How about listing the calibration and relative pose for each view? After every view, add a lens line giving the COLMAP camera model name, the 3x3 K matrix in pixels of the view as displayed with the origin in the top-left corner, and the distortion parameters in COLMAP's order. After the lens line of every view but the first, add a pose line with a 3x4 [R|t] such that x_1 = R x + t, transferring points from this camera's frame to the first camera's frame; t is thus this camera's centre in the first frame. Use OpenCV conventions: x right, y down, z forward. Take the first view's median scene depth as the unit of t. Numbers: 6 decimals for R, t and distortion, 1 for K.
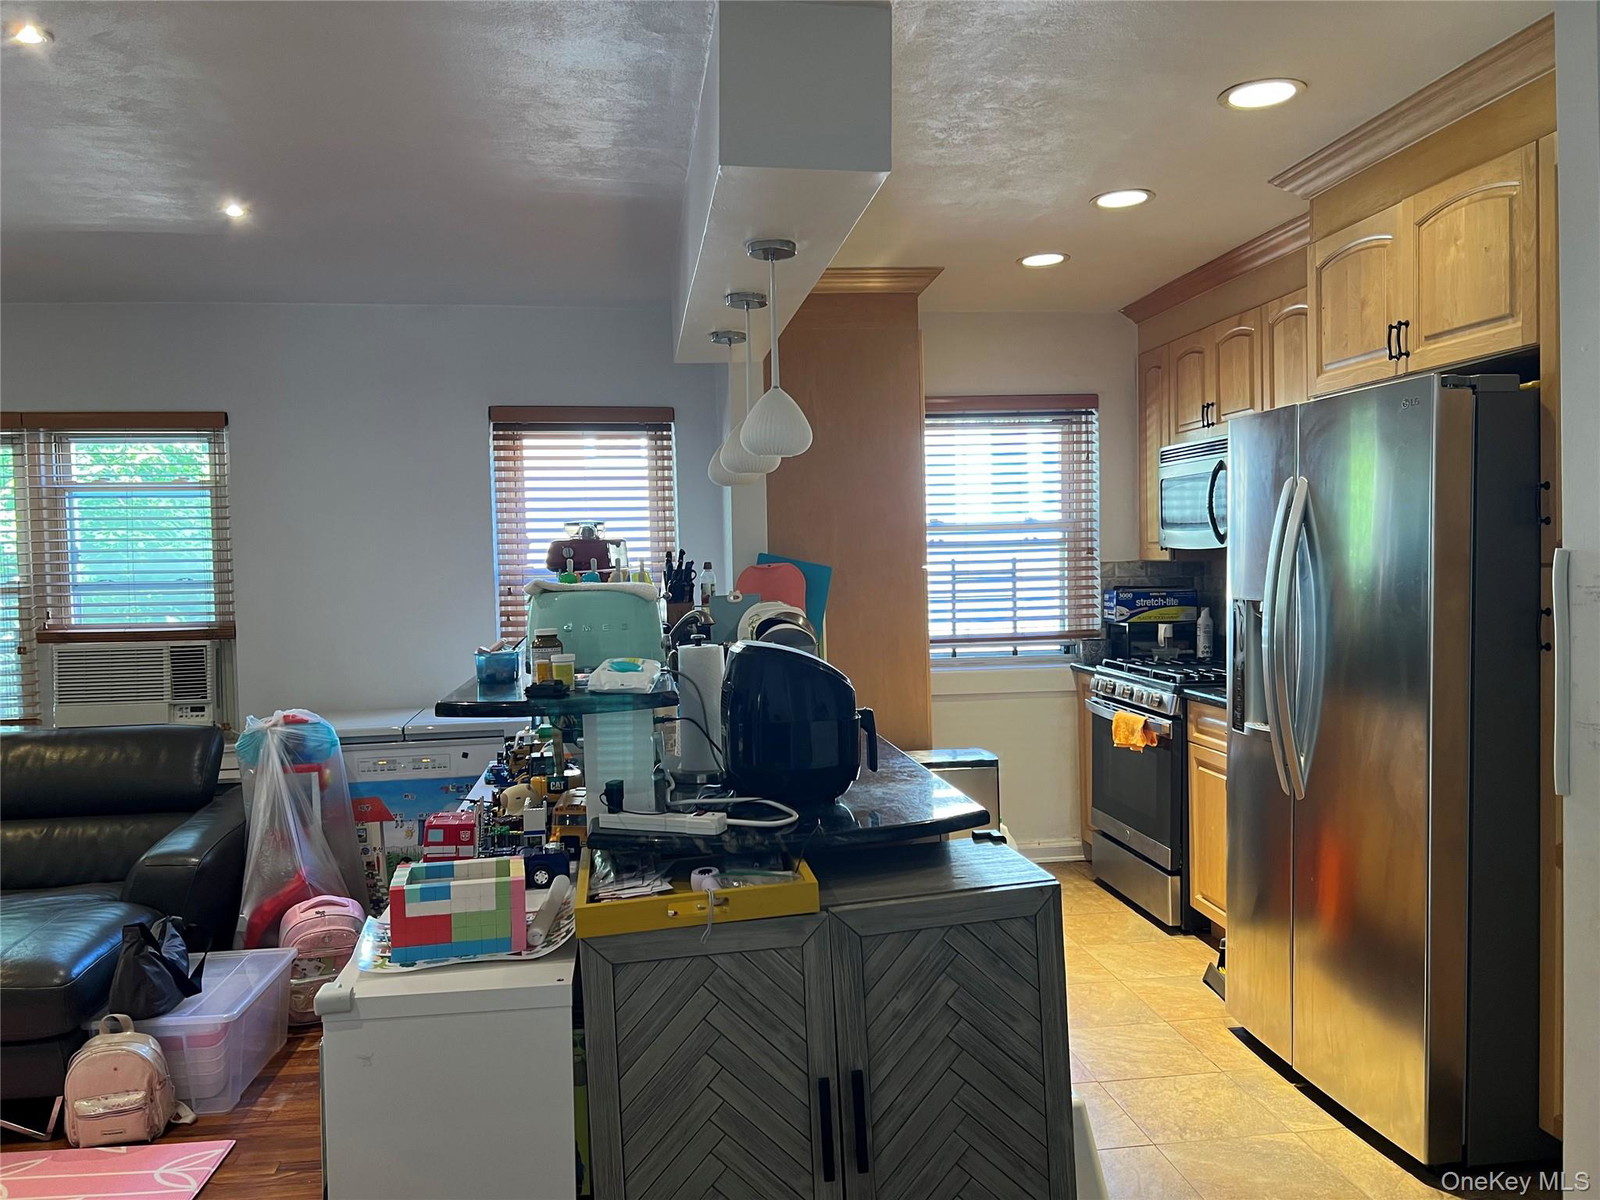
lens RADIAL K [[1190.0, 0, 800.0], [0, 1190.0, 600.0], [0, 0, 1]] dist [-0.001676, -0.004329]
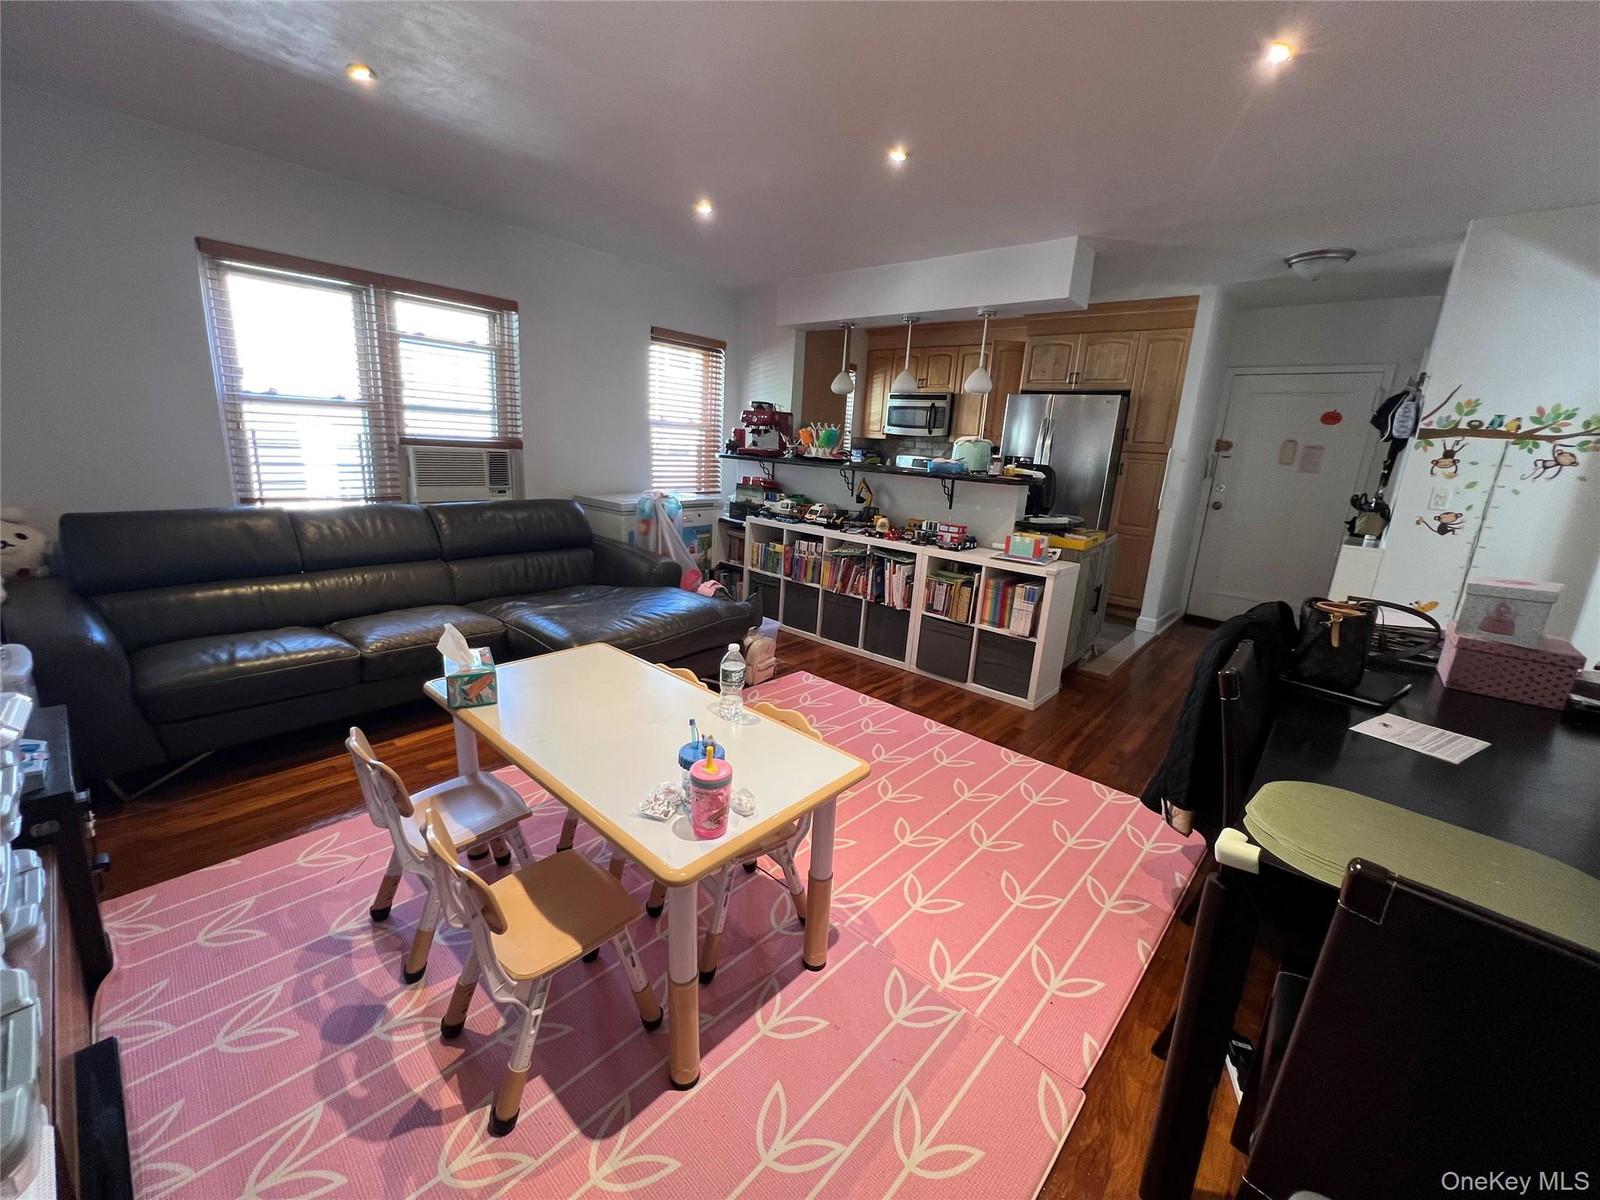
lens RADIAL K [[634.5, 0, 800.0], [0, 634.5, 600.0], [0, 0, 1]] dist [-0.011596, 0.000352]
pose [[0.742016, -0.100360, 0.662828, -0.742749], [-0.047676, 0.978327, 0.201502, 0.039320], [-0.668685, -0.181119, 0.721149, 0.072454]]
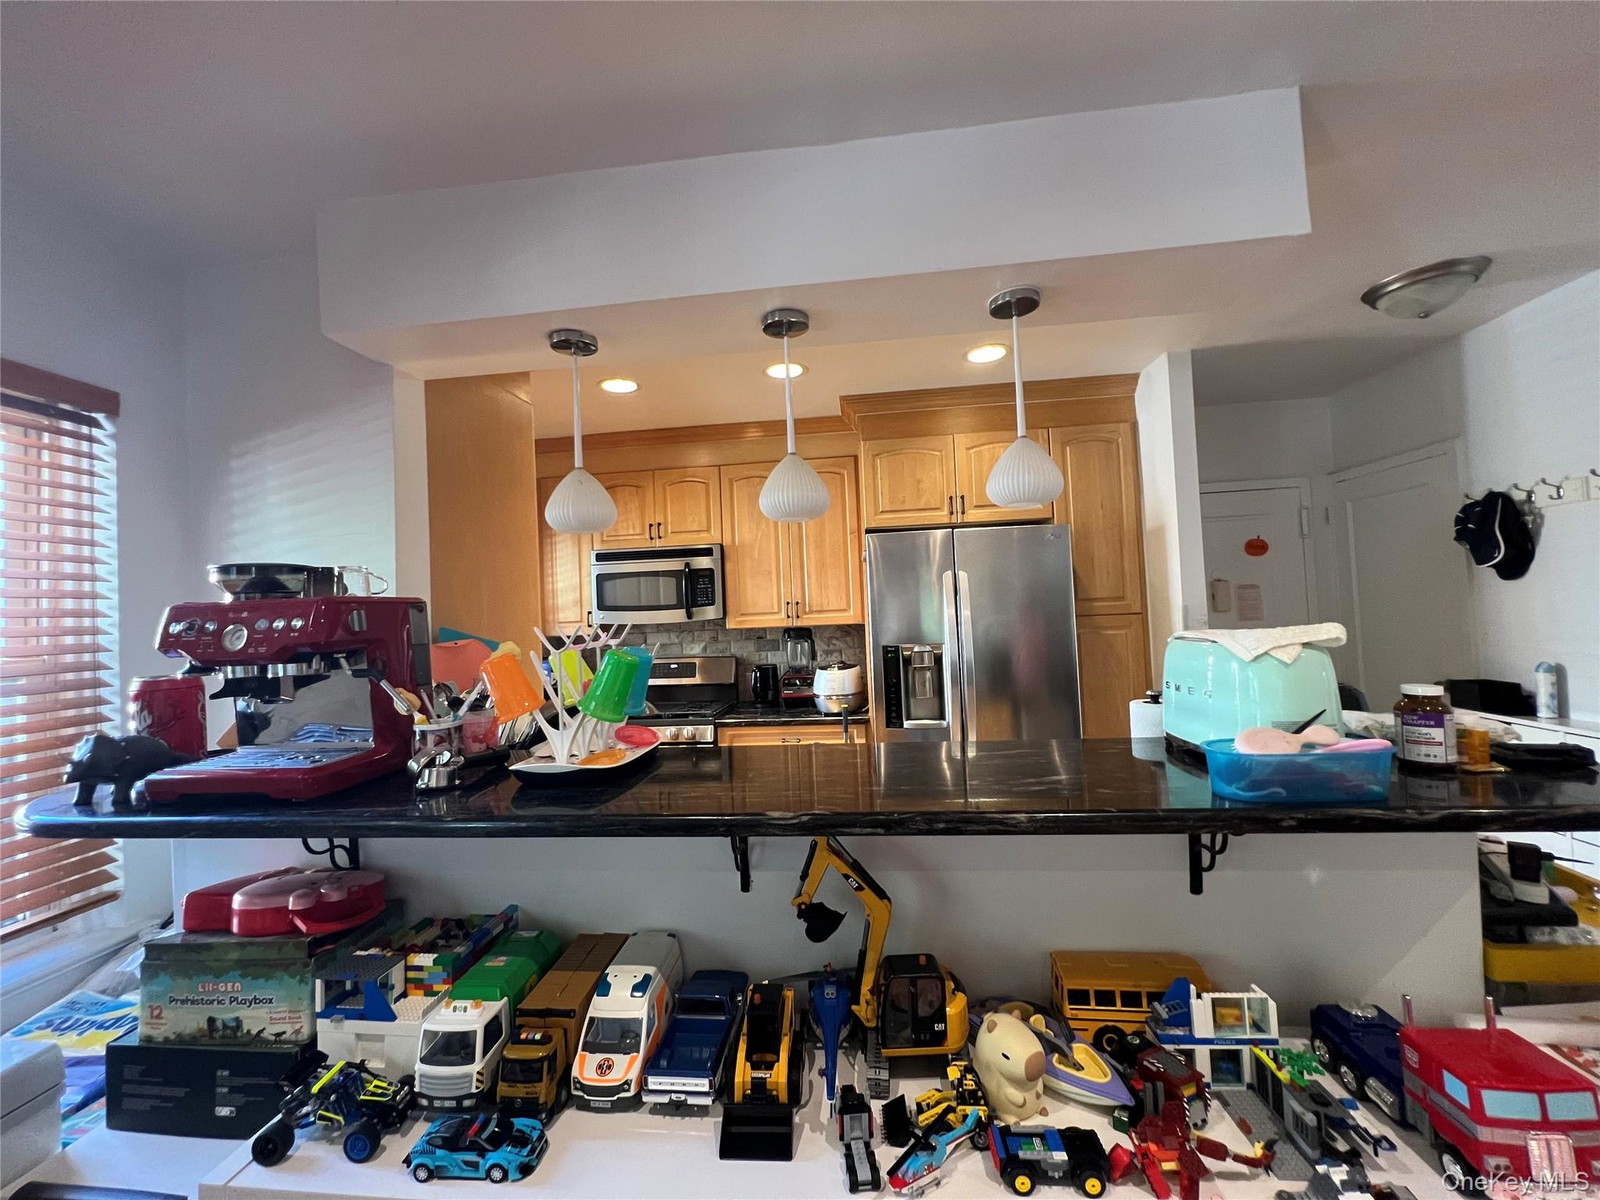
lens RADIAL K [[634.5, 0, 800.0], [0, 634.5, 600.0], [0, 0, 1]] dist [-0.011596, 0.000352]
pose [[0.231368, 0.035148, 0.972231, -0.322273], [0.076214, 0.995621, -0.054131, -0.015053], [-0.969877, 0.086622, 0.227676, 0.589816]]
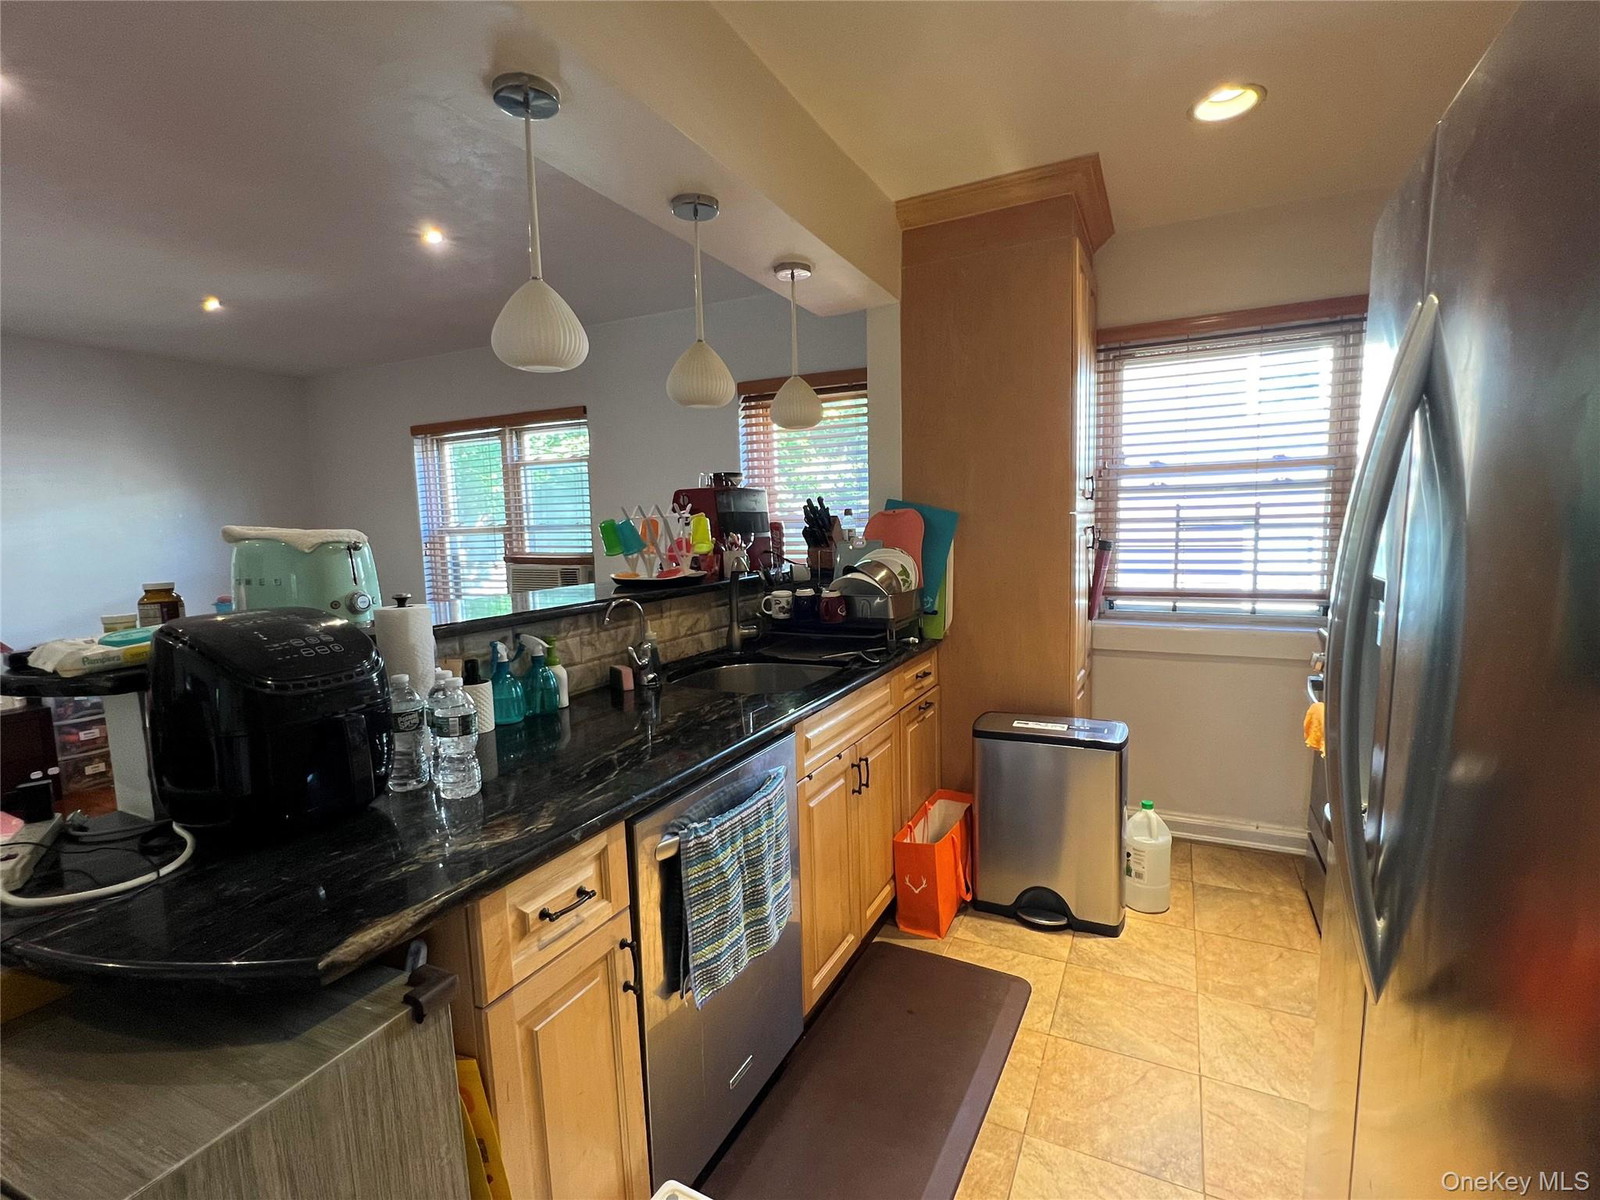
lens RADIAL K [[741.9, 0, 792.4], [0, 741.9, 621.6], [0, 0, 1]] dist [-0.003706, -0.000277]
pose [[0.822372, 0.078841, -0.563460, 0.217876], [-0.012740, 0.992656, 0.120302, -0.009987], [0.568807, -0.091754, 0.817337, 0.369968]]
